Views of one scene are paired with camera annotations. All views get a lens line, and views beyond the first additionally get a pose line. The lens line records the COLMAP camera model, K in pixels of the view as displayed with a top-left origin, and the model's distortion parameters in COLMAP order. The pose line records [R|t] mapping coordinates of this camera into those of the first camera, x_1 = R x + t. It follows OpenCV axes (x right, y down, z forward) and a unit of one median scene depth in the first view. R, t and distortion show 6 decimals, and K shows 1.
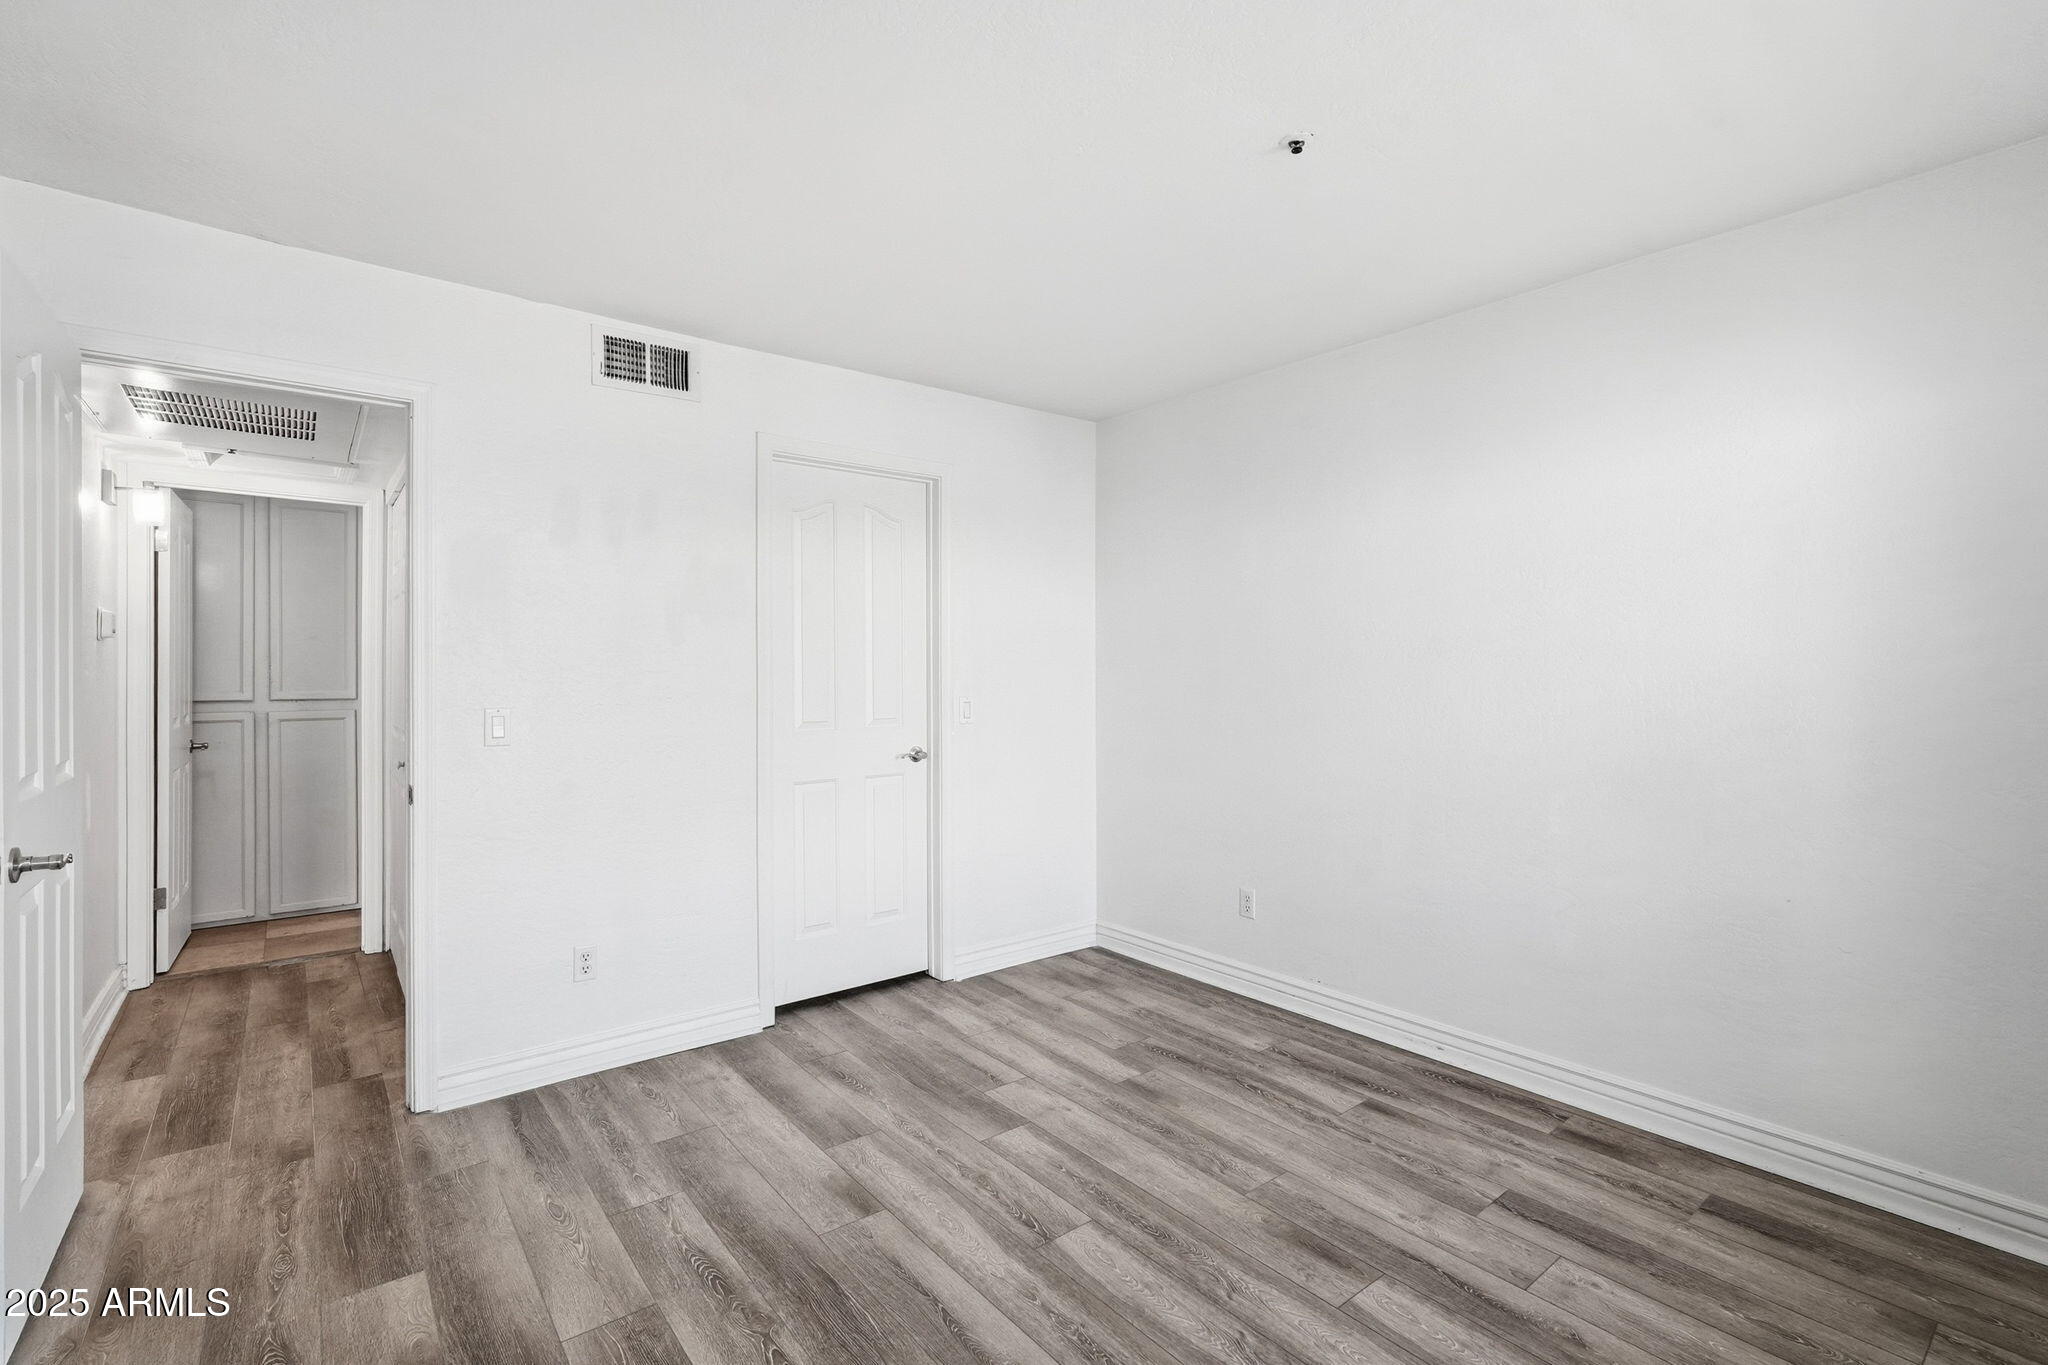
lens RADIAL K [[922.0, 0, 1031.9], [0, 922.0, 674.5], [0, 0, 1]] dist [-0.000204, 0.001767]
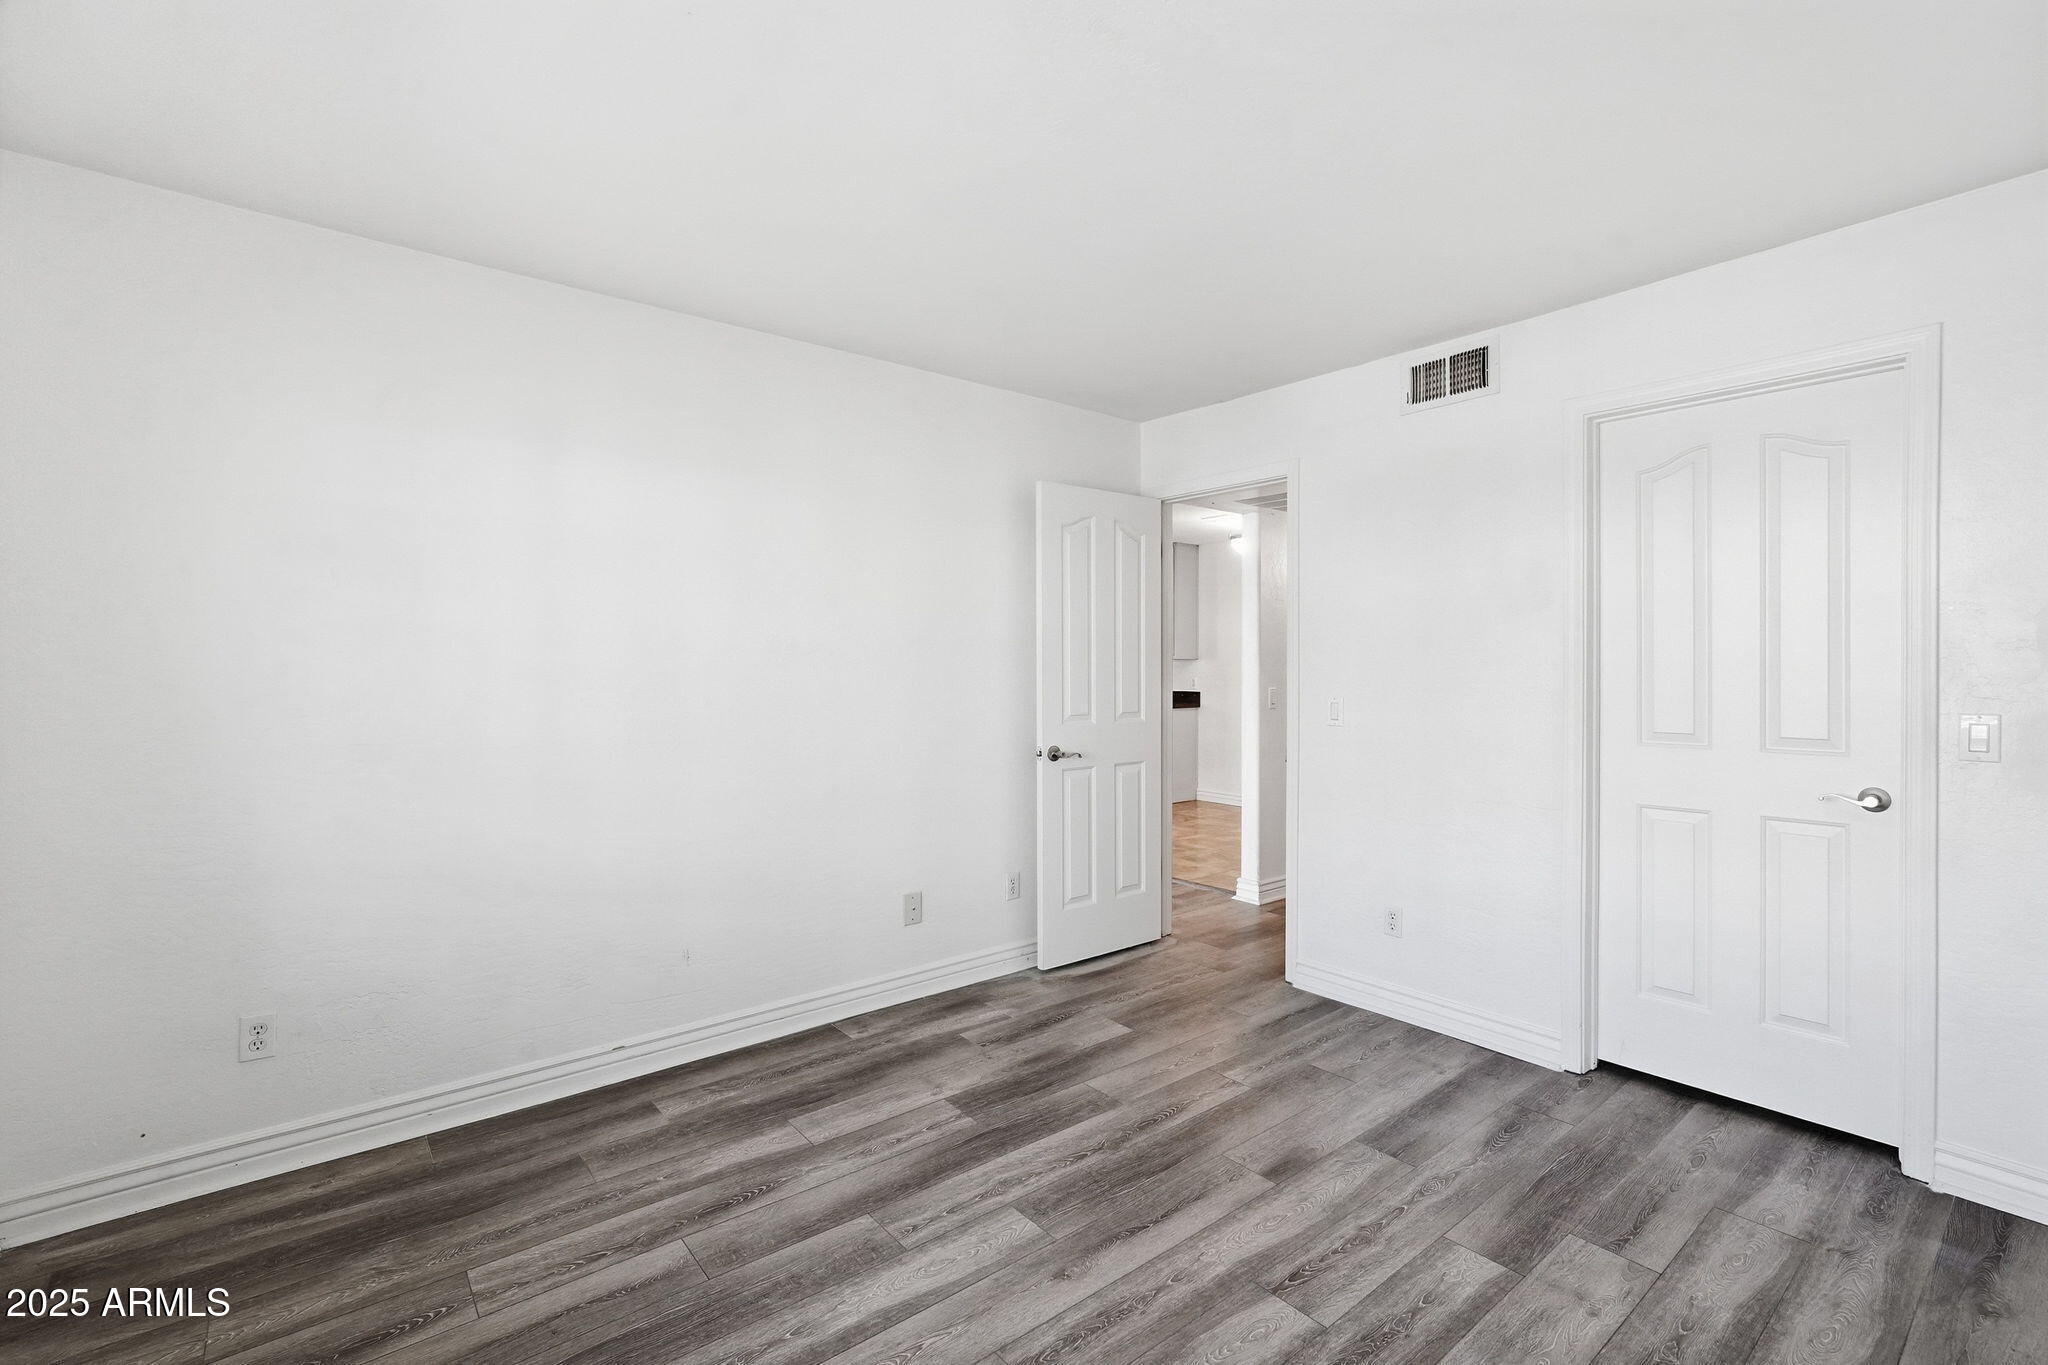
lens RADIAL K [[922.0, 0, 1036.3], [0, 922.0, 676.5], [0, 0, 1]] dist [-0.000204, 0.001767]
pose [[0.010366, 0.010316, -0.999893, 0.768933], [-0.003759, 0.999940, 0.010278, -0.003293], [0.999939, 0.003652, 0.010405, 0.629141]]
